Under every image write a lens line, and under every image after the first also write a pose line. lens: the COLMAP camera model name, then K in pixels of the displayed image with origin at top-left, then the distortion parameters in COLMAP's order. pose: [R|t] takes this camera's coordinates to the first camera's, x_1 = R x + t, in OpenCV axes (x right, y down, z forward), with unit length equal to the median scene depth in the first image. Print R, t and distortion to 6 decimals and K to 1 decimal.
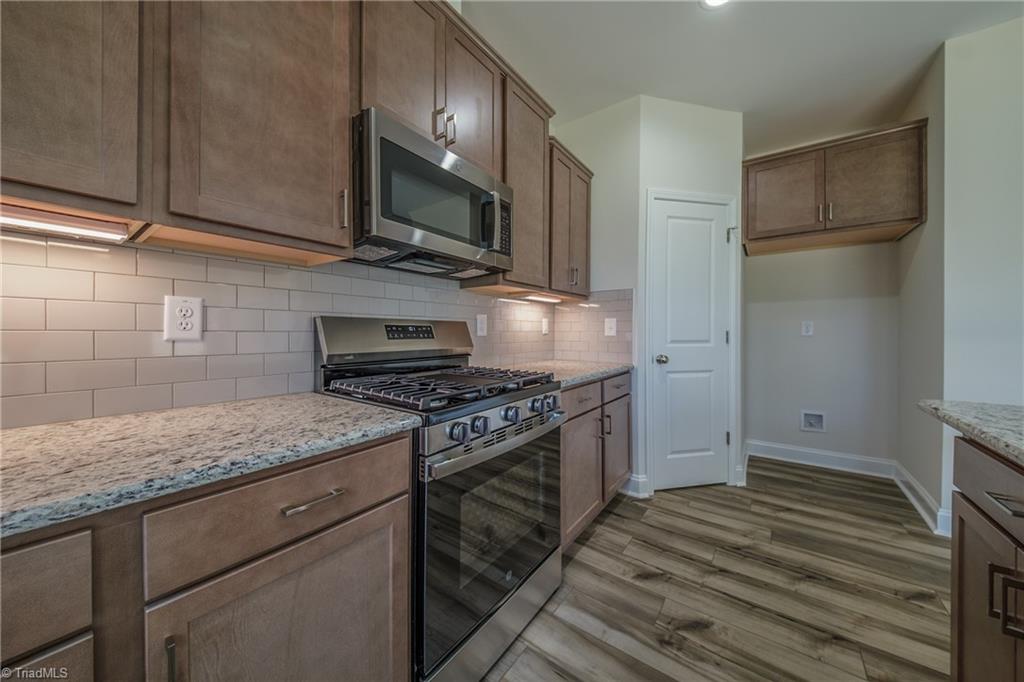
lens RADIAL K [[351.4, 0, 517.6], [0, 351.4, 333.8], [0, 0, 1]] dist [0.010121, -0.005839]
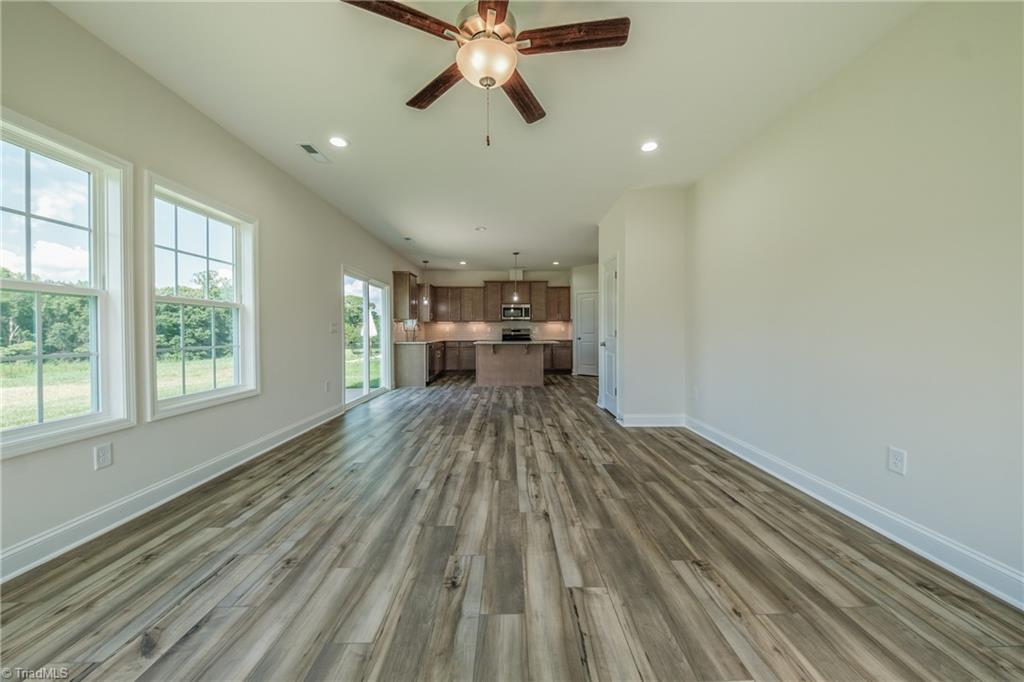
lens RADIAL K [[347.8, 0, 517.3], [0, 347.8, 333.4], [0, 0, 1]] dist [0.033549, -0.016471]
pose [[0.603445, 0.005056, -0.797389, 3.050370], [0.001314, 0.999972, 0.007335, -0.002486], [0.797404, -0.005474, 0.603422, -1.770383]]
